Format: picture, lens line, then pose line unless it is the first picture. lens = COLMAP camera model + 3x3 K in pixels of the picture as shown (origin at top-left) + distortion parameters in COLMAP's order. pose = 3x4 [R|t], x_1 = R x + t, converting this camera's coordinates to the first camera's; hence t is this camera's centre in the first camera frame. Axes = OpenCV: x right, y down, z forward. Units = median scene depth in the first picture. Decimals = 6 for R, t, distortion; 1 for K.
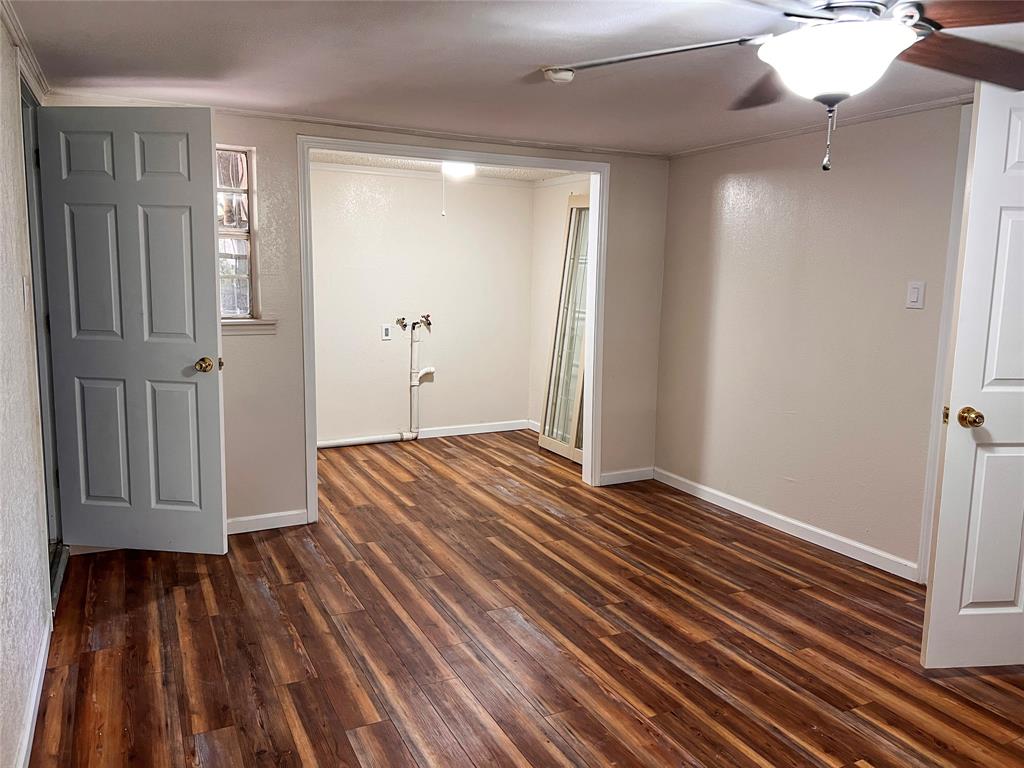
lens RADIAL K [[780.9, 0, 509.5], [0, 780.9, 382.0], [0, 0, 1]] dist [0.057019, -0.051061]
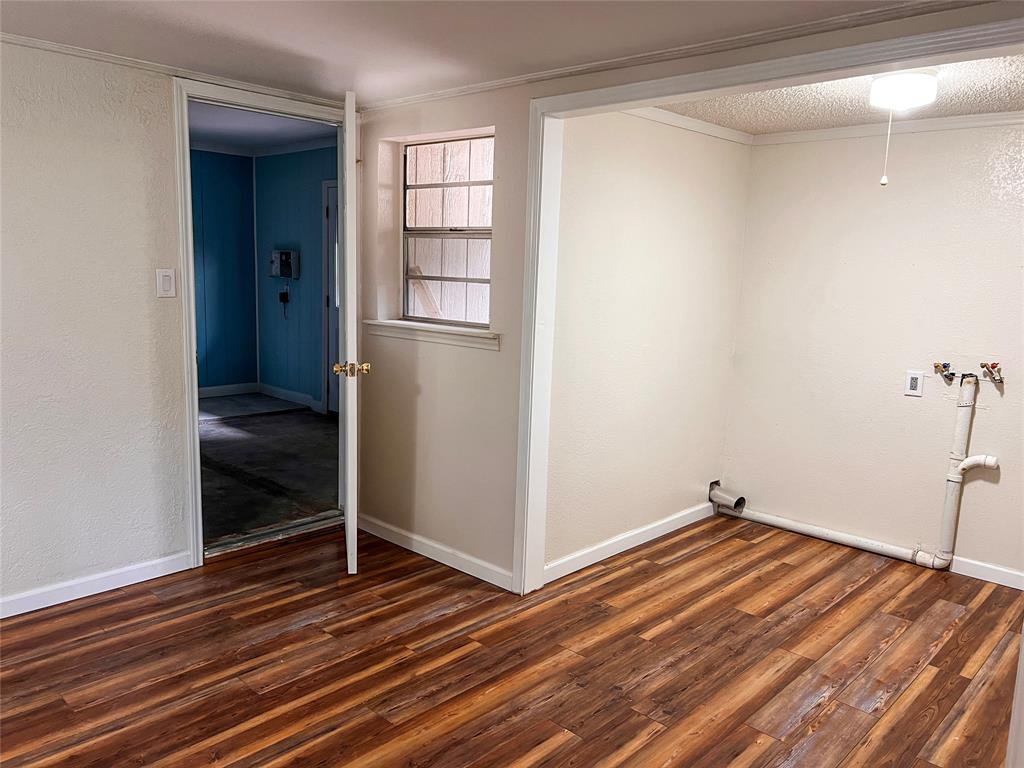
lens RADIAL K [[780.9, 0, 514.2], [0, 780.9, 386.1], [0, 0, 1]] dist [0.057019, -0.051061]
pose [[0.331633, 0.143014, -0.932505, 0.422161], [-0.157645, 0.982946, 0.094686, -0.093462], [0.930144, 0.115604, 0.348523, 0.648623]]
